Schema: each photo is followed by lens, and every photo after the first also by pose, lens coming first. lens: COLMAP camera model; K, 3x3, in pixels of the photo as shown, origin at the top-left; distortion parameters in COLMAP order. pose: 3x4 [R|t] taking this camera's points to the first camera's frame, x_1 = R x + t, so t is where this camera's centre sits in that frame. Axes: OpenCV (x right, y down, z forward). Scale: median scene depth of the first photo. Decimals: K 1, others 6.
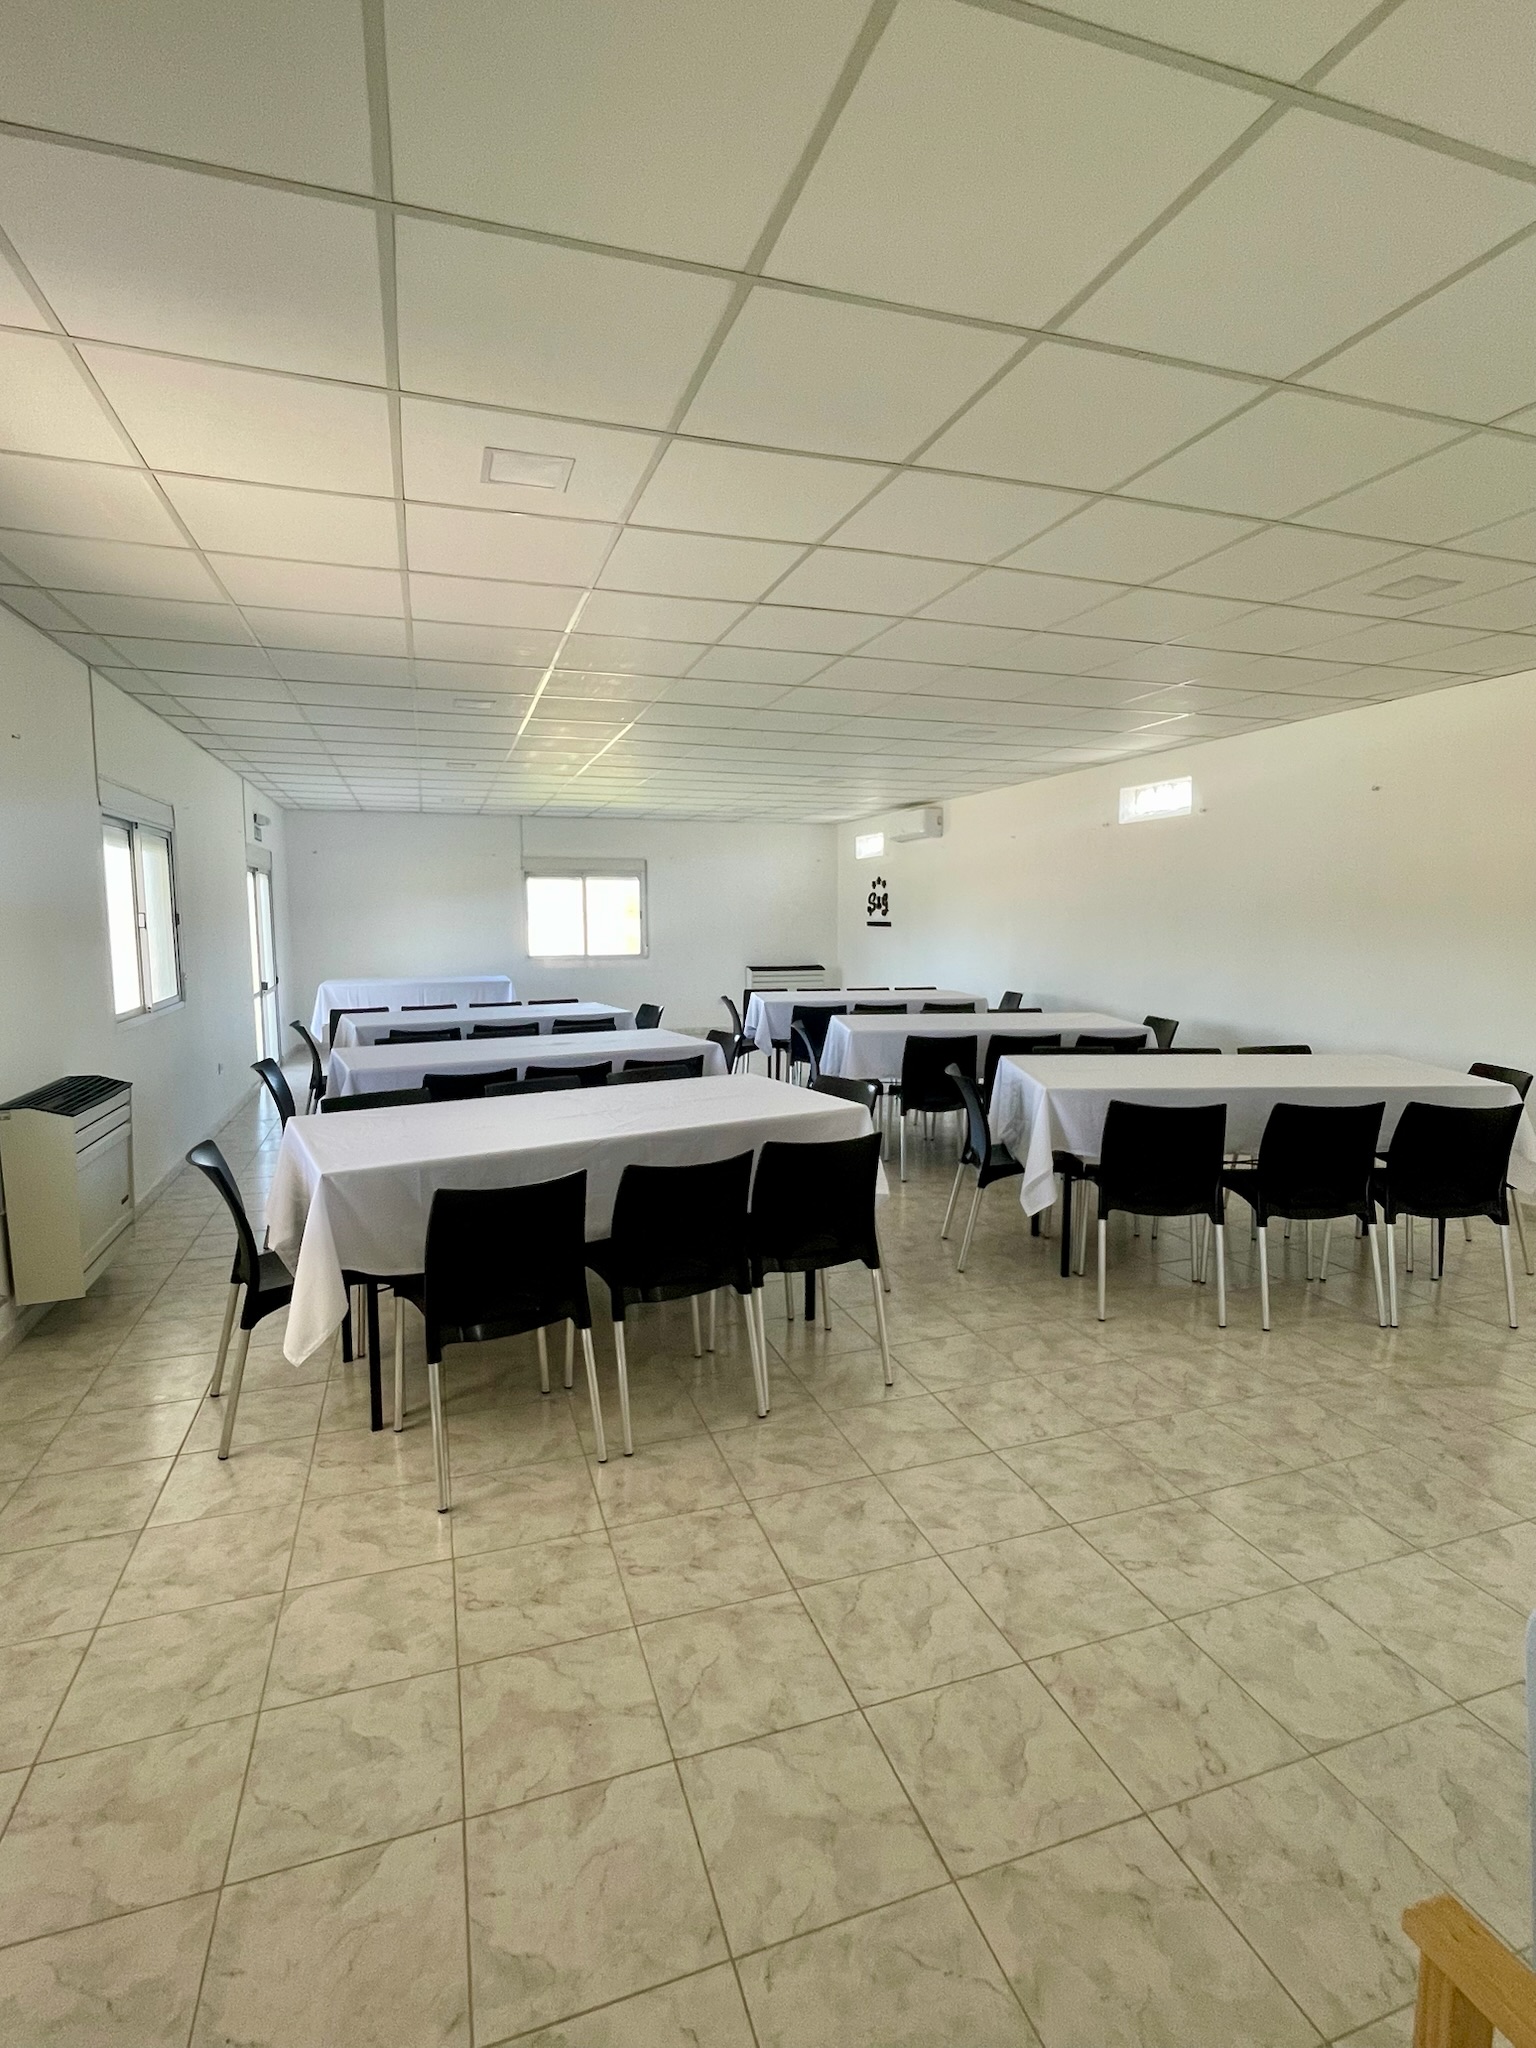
lens RADIAL K [[1006.5, 0, 773.3], [0, 1006.5, 1016.6], [0, 0, 1]] dist [-0.001668, 0.002571]
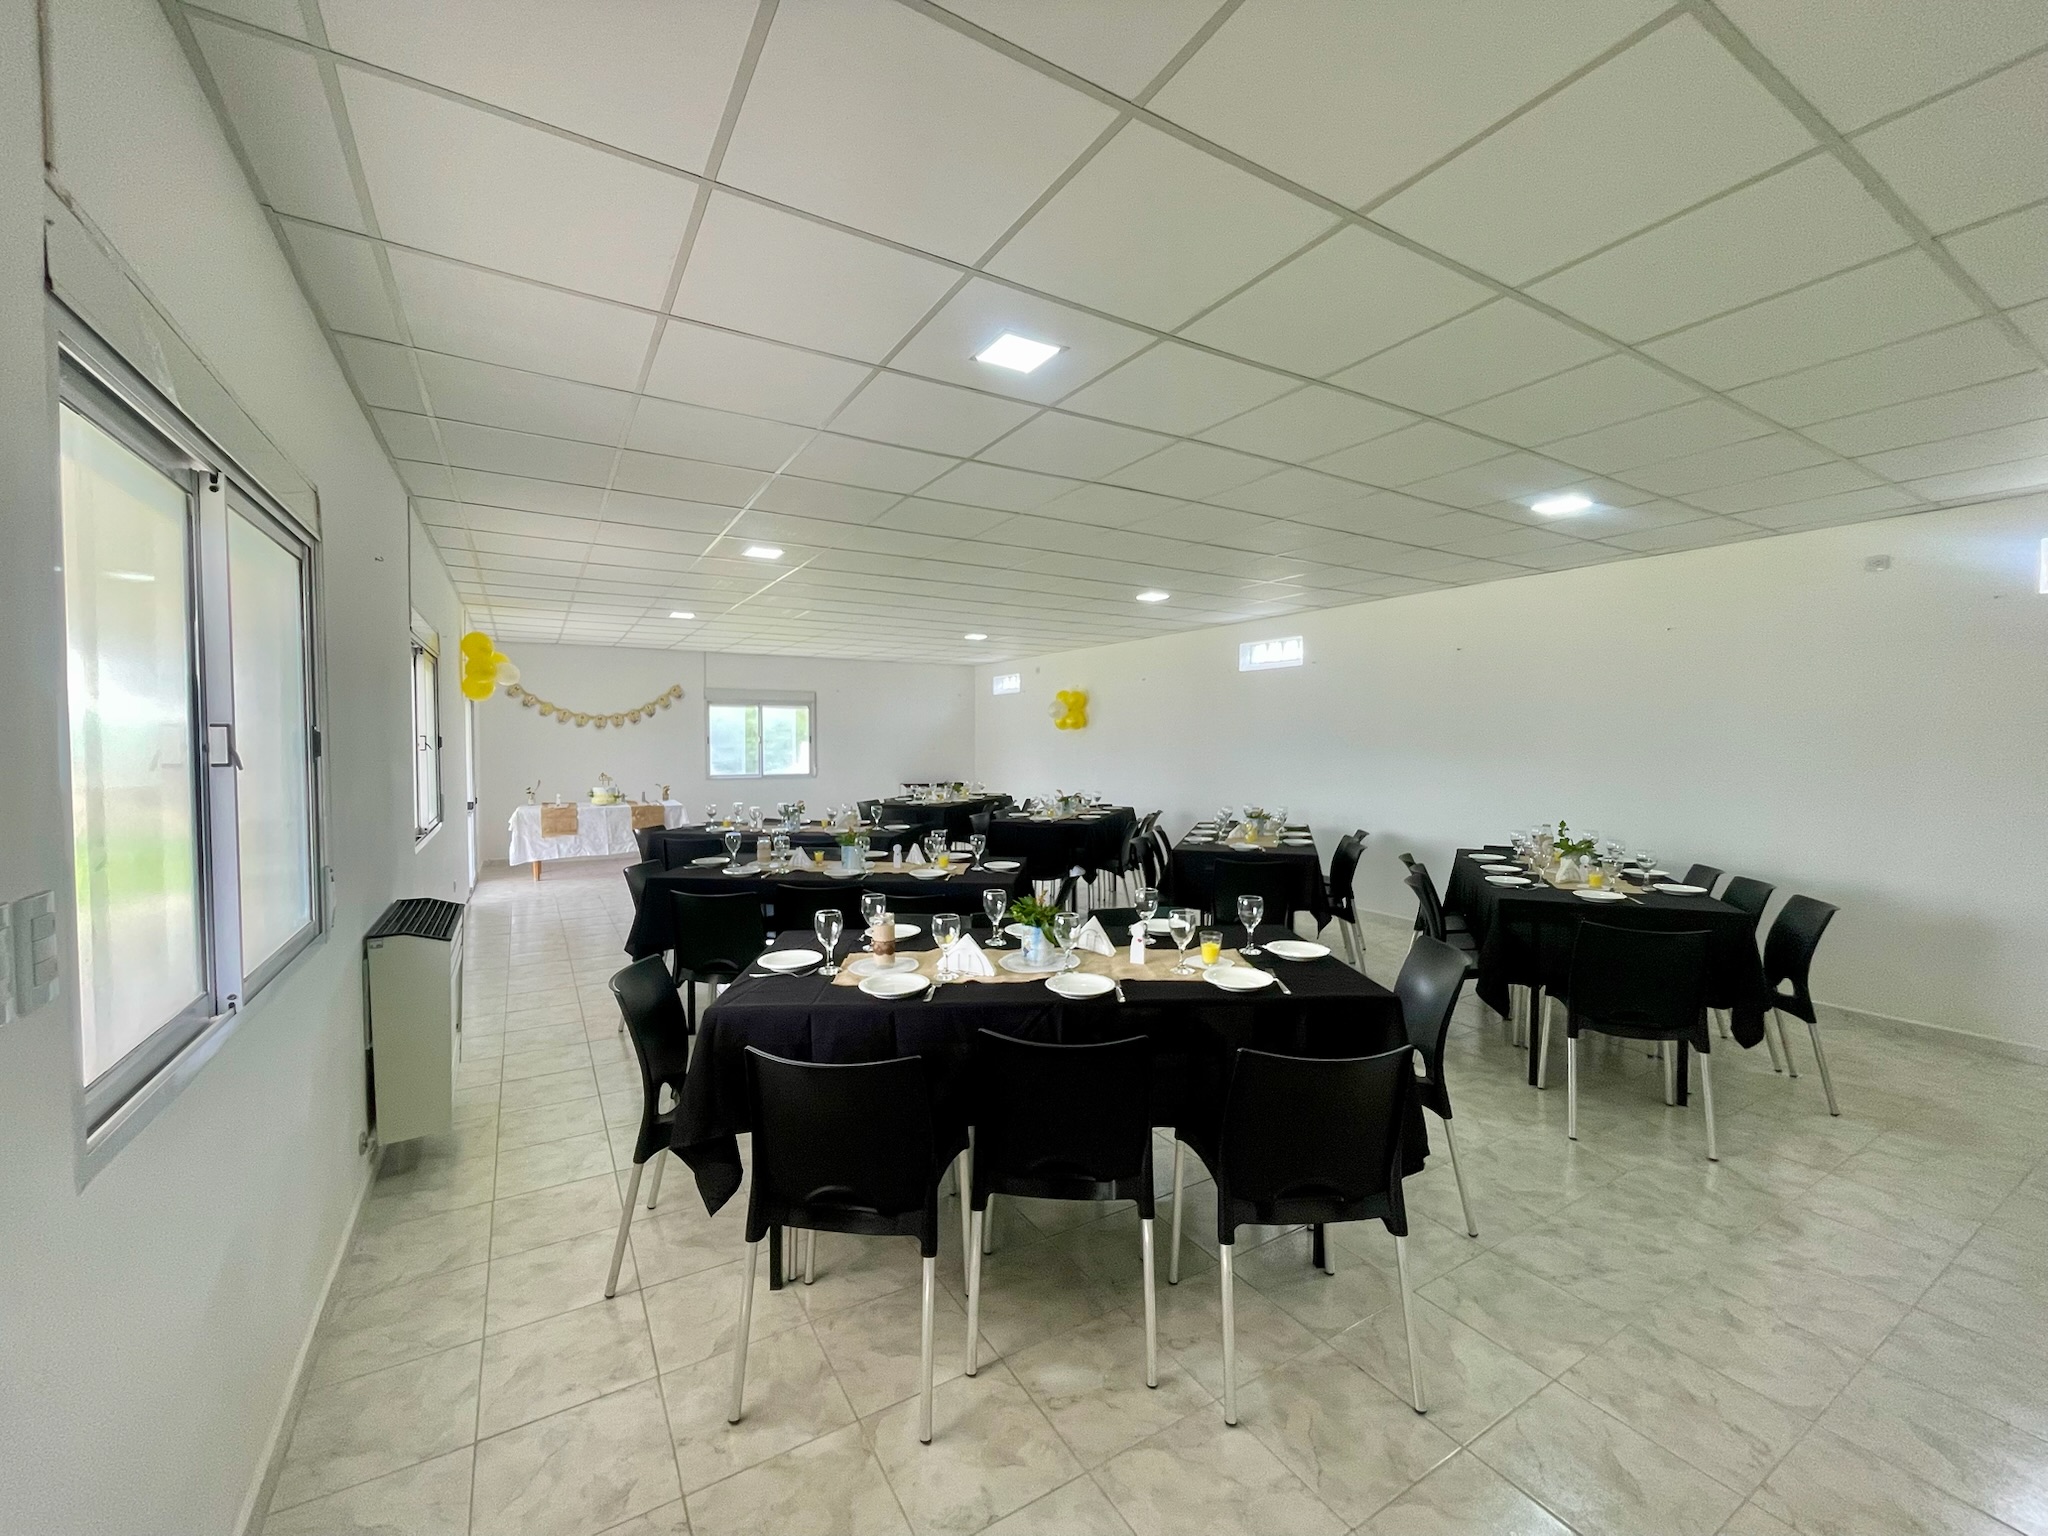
lens RADIAL K [[829.2, 0, 1015.4], [0, 829.2, 765.7], [0, 0, 1]] dist [0.008214, -0.001941]
pose [[0.977639, -0.002375, 0.210275, -0.388130], [0.017200, 0.997489, -0.068705, -0.008080], [-0.209584, 0.070785, 0.975225, 0.096496]]
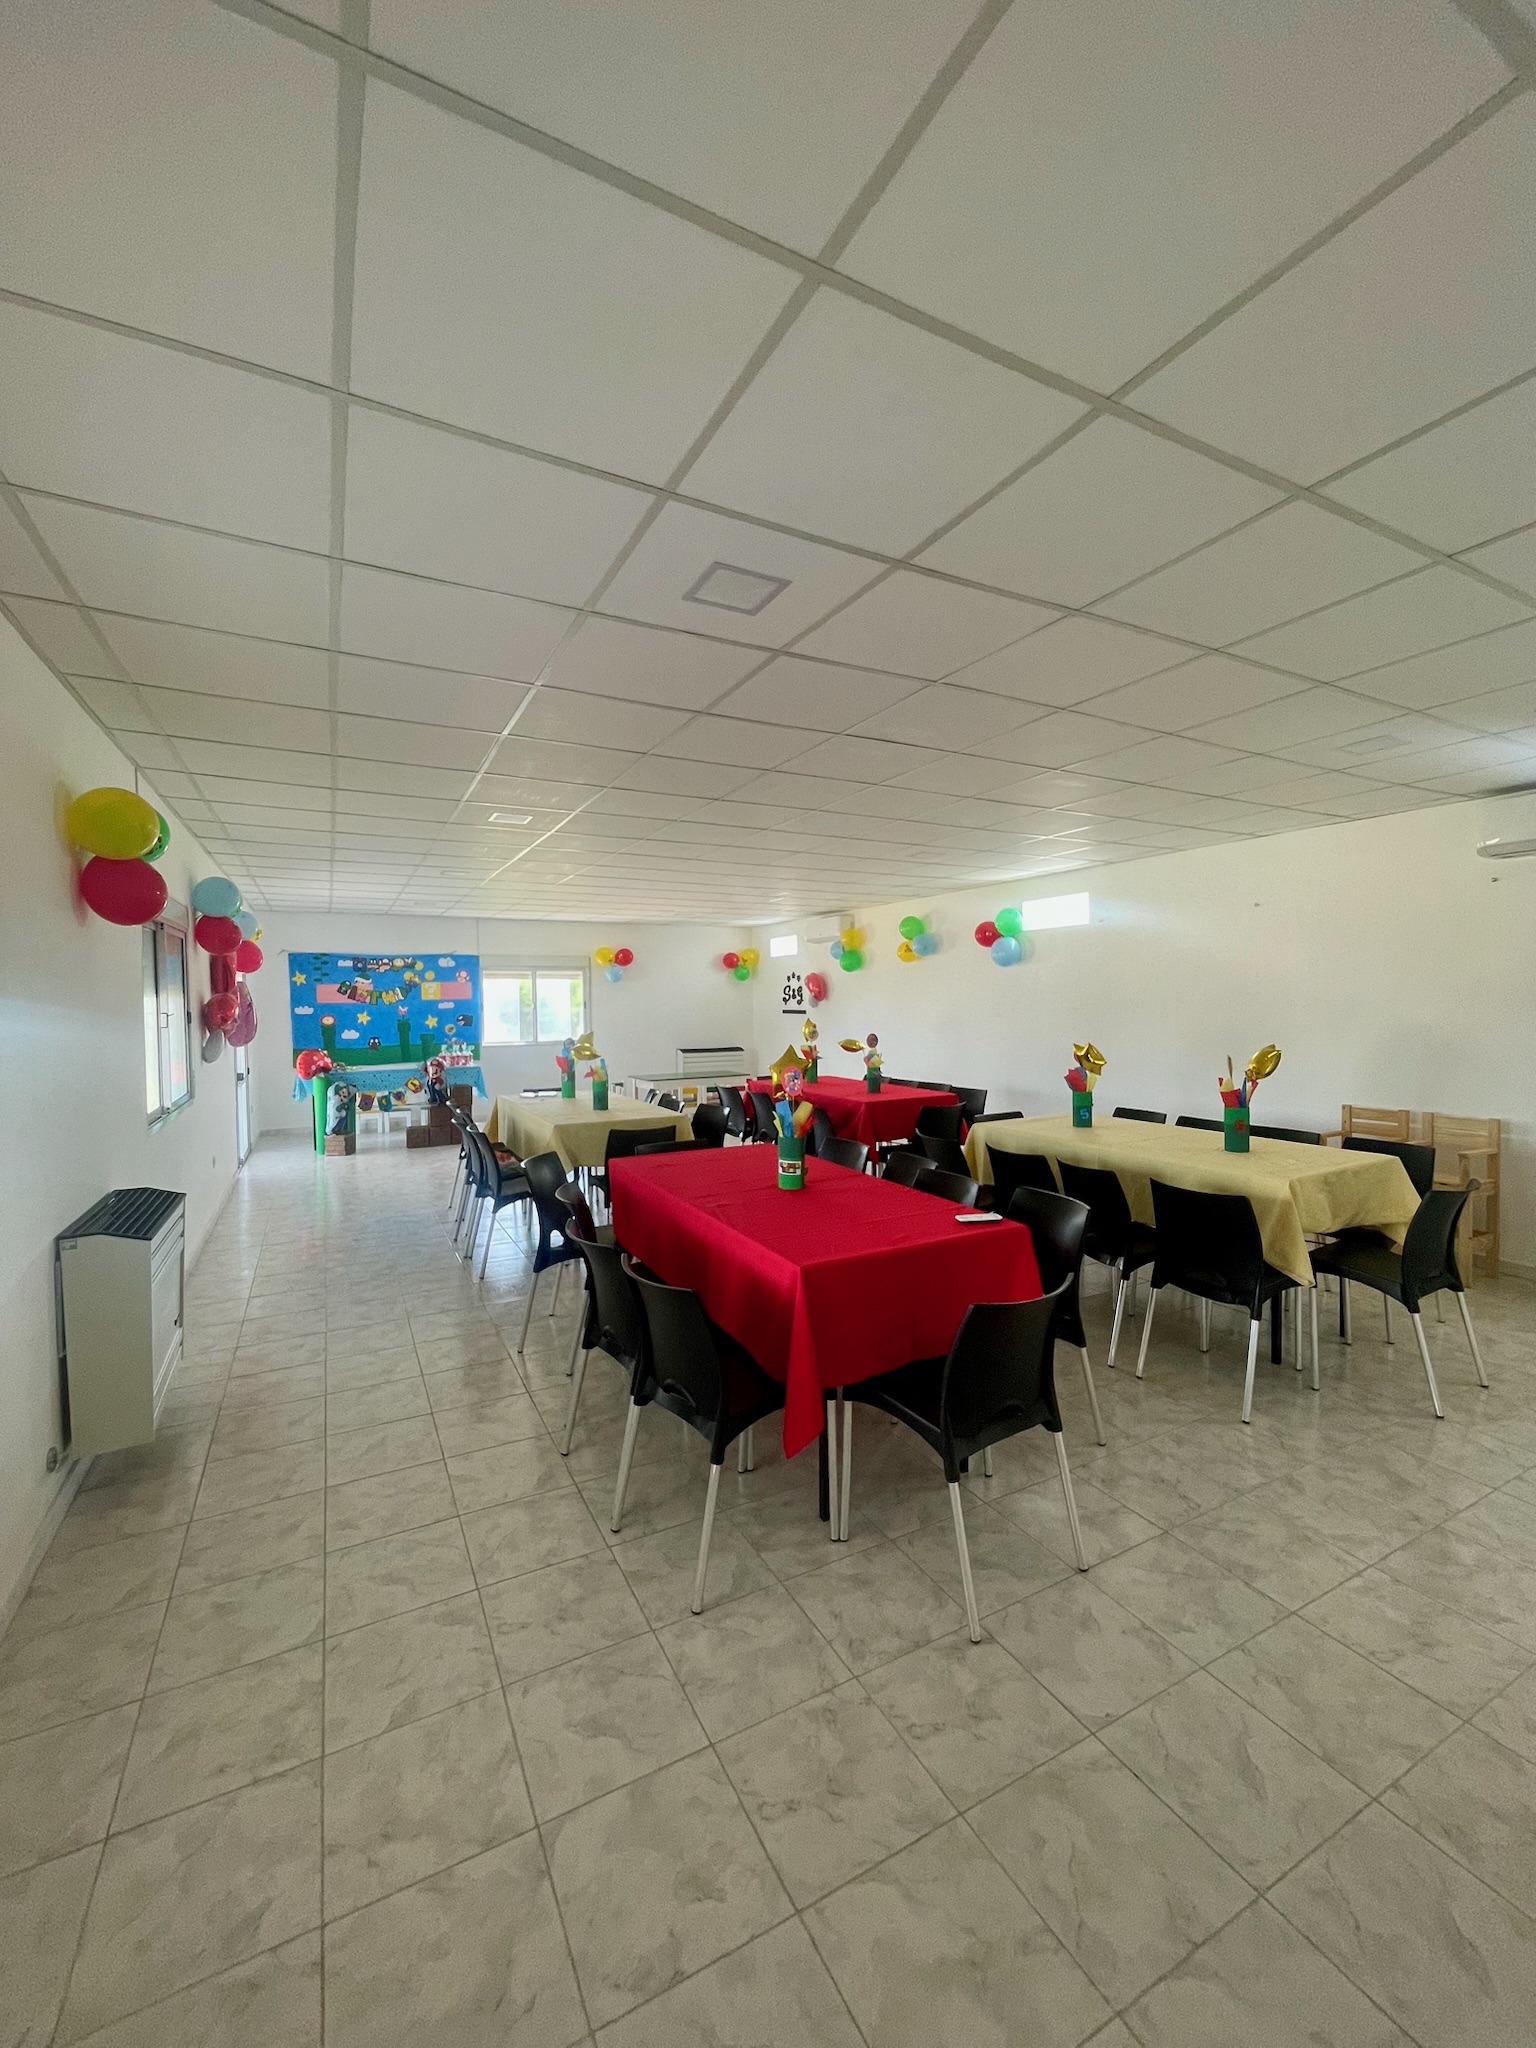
lens RADIAL K [[829.2, 0, 767.3], [0, 829.2, 1018.7], [0, 0, 1]] dist [0.008214, -0.001941]
pose [[0.986817, -0.010217, 0.161518, -0.308101], [0.022755, 0.996851, -0.075967, -0.038290], [-0.160233, 0.078641, 0.983942, 0.171382]]
